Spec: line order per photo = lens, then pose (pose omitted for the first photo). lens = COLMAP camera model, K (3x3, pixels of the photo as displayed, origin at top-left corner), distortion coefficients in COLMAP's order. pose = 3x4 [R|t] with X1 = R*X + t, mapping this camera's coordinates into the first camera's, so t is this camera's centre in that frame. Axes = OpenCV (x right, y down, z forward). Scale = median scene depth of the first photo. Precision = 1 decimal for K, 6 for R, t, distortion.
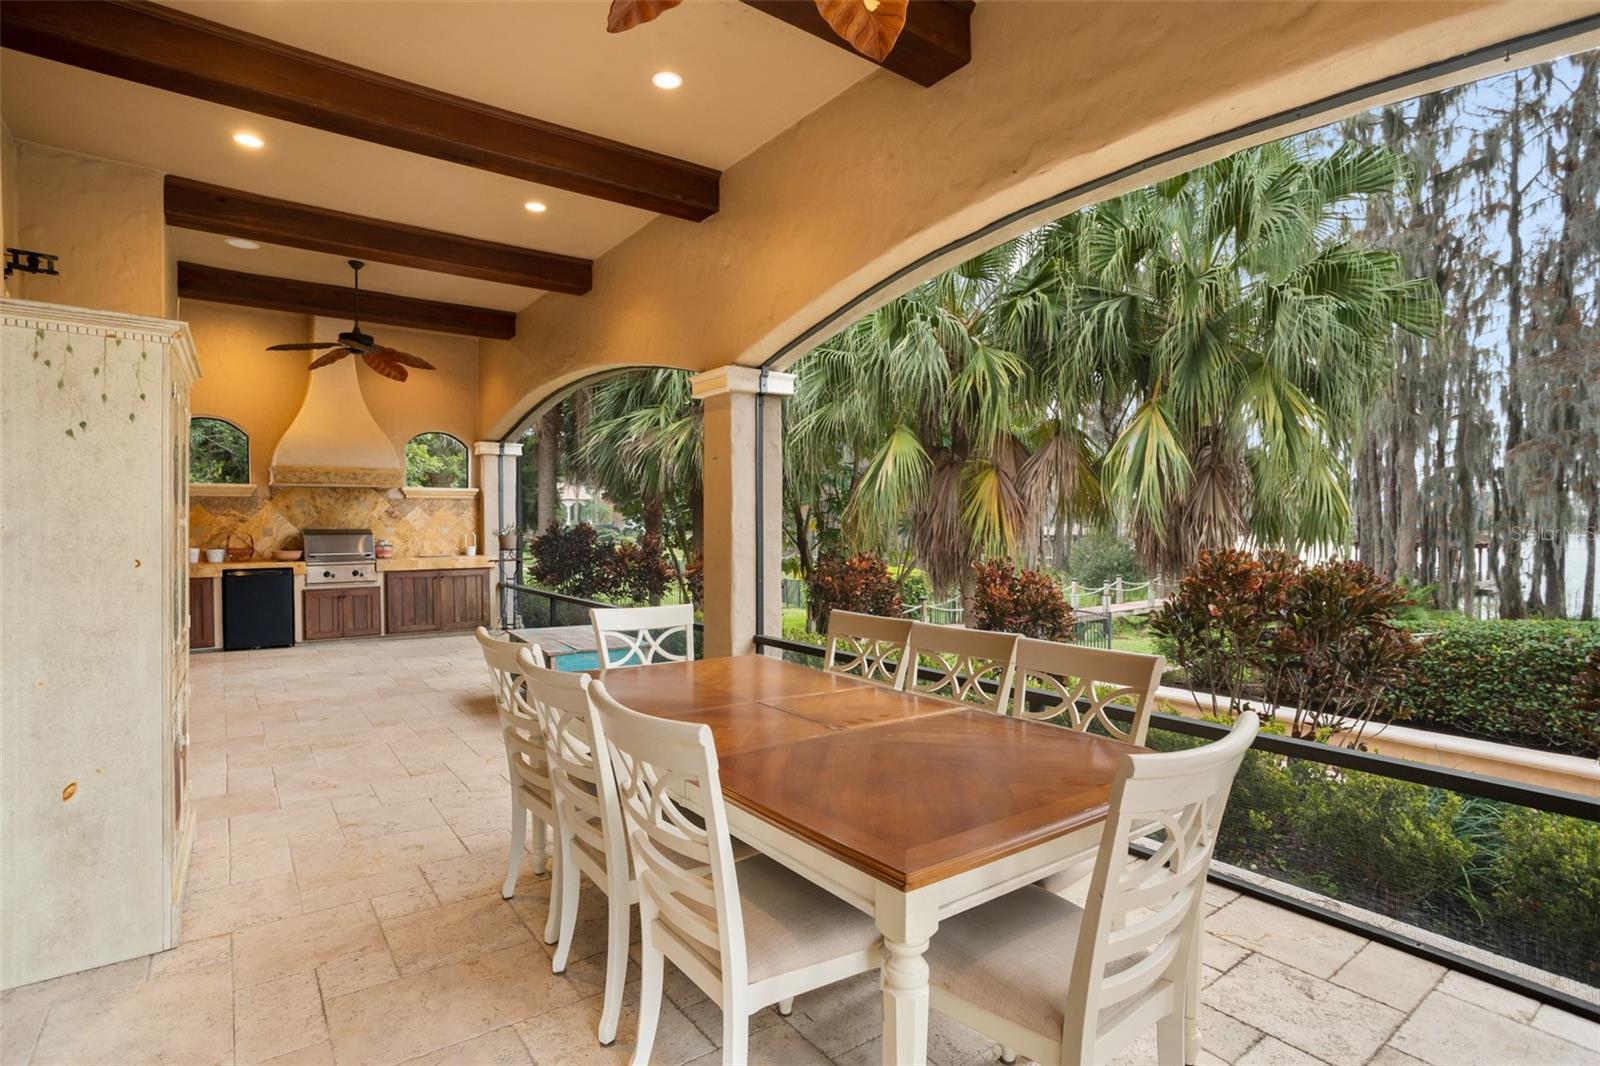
lens RADIAL K [[802.9, 0, 800.0], [0, 802.9, 533.0], [0, 0, 1]] dist [-0.001856, -0.000548]
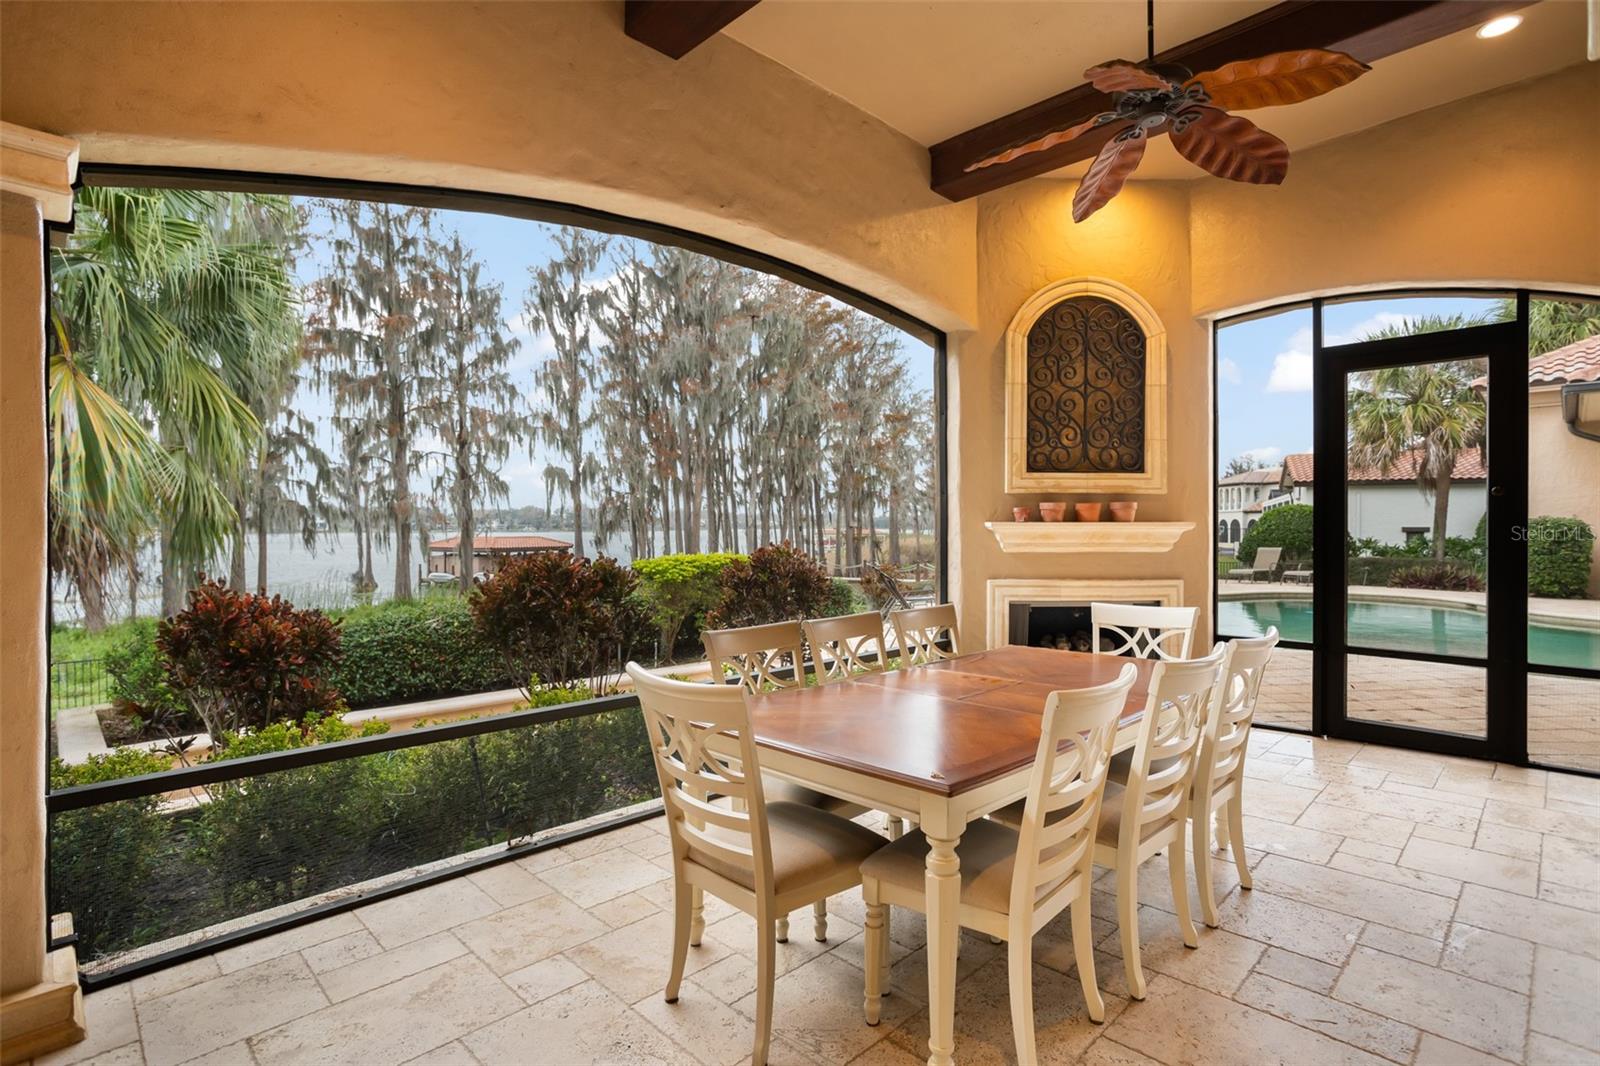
lens RADIAL K [[802.9, 0, 800.0], [0, 802.9, 533.0], [0, 0, 1]] dist [-0.001856, -0.000548]
pose [[-0.142331, -0.007968, 0.989787, -0.919804], [0.008323, 0.999923, 0.009246, -0.017349], [-0.989784, 0.009554, -0.142253, 1.167667]]
